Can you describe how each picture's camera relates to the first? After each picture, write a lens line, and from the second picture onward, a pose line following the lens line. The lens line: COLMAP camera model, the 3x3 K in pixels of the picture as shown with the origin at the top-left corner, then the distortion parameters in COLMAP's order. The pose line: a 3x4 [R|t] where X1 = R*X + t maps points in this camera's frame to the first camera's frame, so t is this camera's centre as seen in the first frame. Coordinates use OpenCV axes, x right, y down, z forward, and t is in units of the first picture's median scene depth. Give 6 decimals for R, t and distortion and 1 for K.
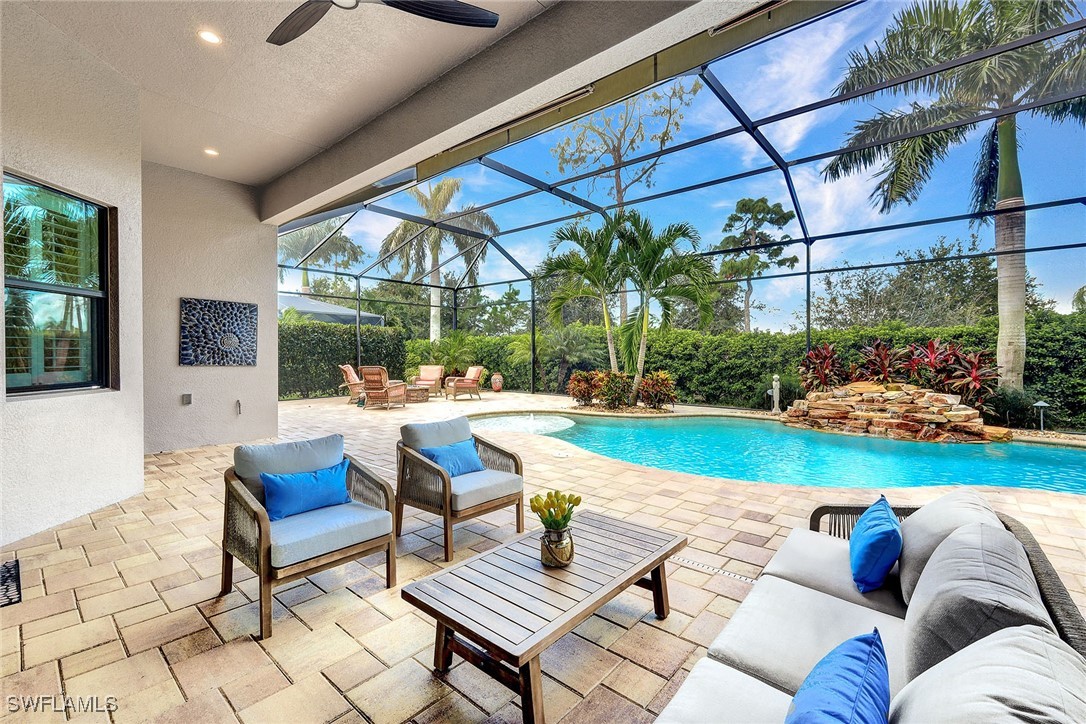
lens RADIAL K [[468.8, 0, 538.3], [0, 468.8, 360.8], [0, 0, 1]] dist [-0.003167, -0.000425]
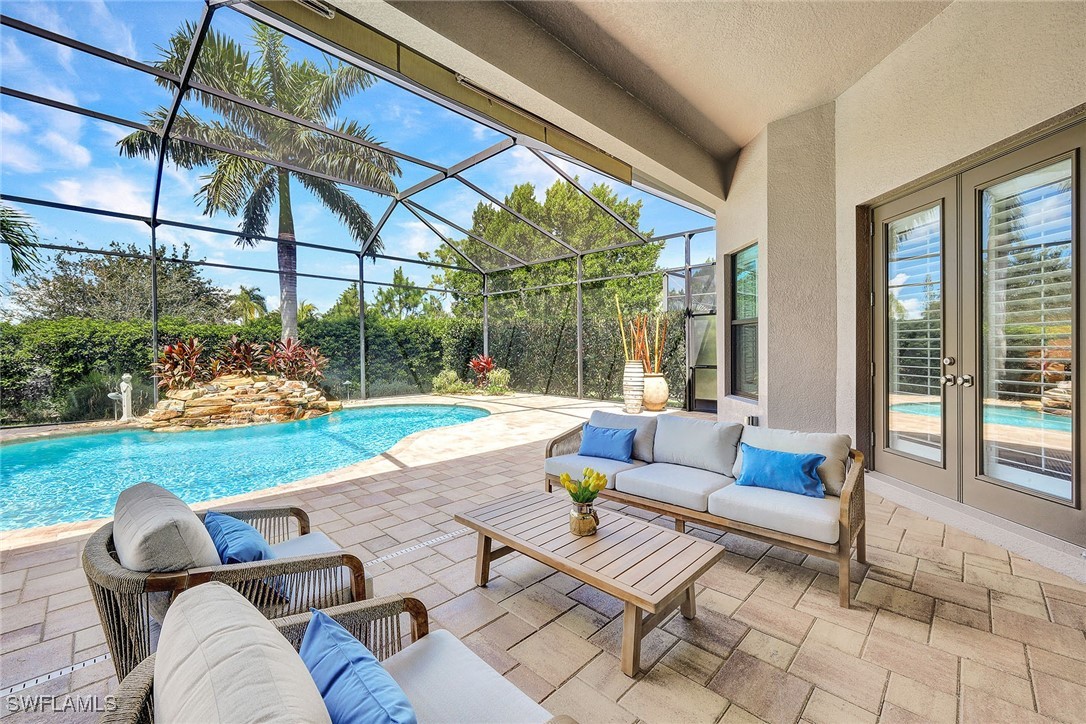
lens RADIAL K [[442.3, 0, 540.3], [0, 442.3, 354.2], [0, 0, 1]] dist [-0.000773, 0.000043]
pose [[0.055712, -0.010493, 0.998392, -0.261920], [0.012830, 0.999870, 0.009792, -0.004064], [-0.998364, 0.012264, 0.055839, 0.259787]]
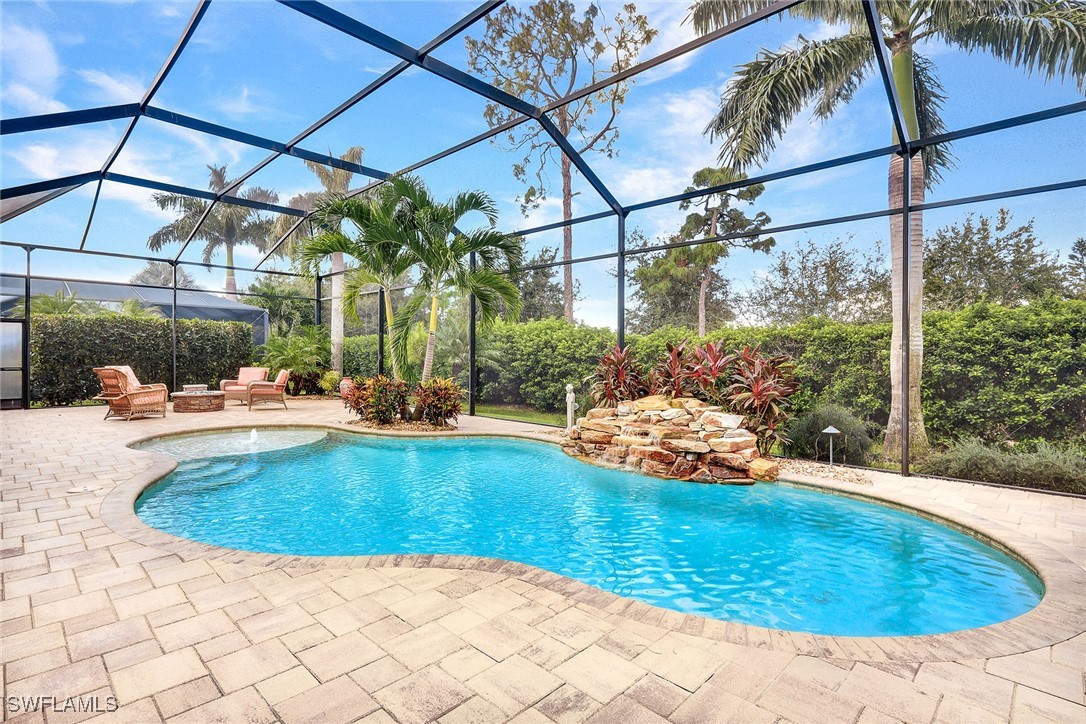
lens RADIAL K [[533.4, 0, 539.4], [0, 533.4, 364.9], [0, 0, 1]] dist [-0.000132, 0.000428]
pose [[0.998185, 0.009559, -0.059452, 0.579688], [-0.009325, 0.999948, 0.004211, -0.006570], [0.059489, -0.003649, 0.998222, 0.129031]]
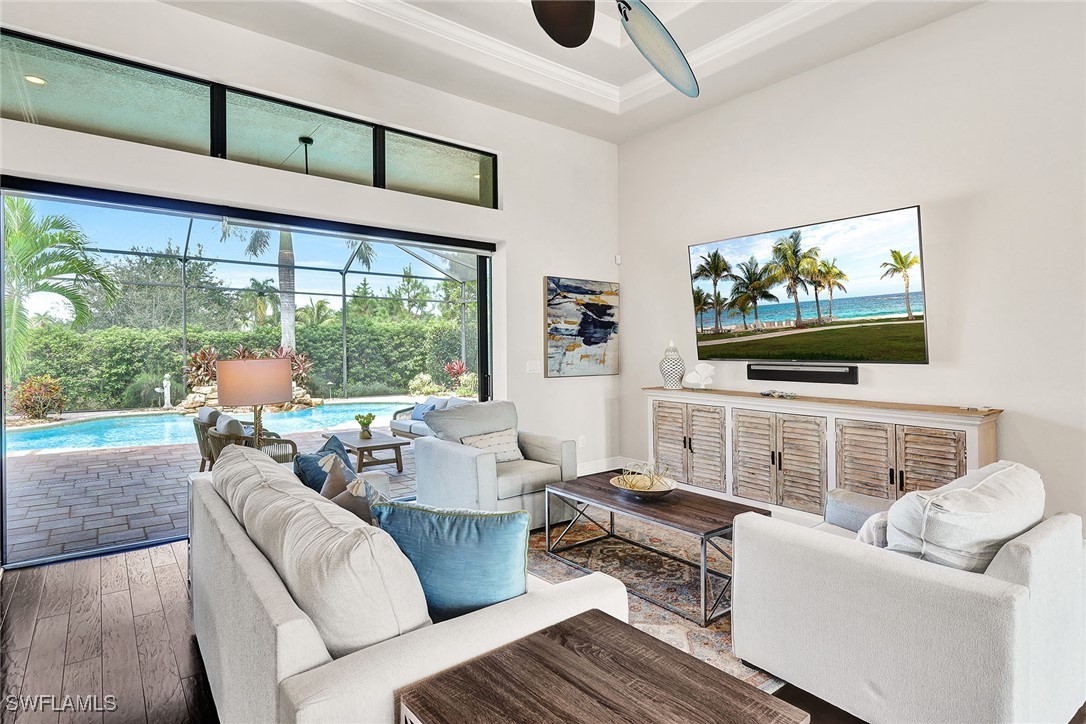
lens RADIAL K [[573.7, 0, 542.5], [0, 573.7, 354.7], [0, 0, 1]] dist [-0.001110, -0.000206]
pose [[0.184885, -0.009741, 0.982712, -0.779356], [0.010674, 0.999912, 0.007903, -0.020825], [-0.982702, 0.009028, 0.184972, -0.166034]]
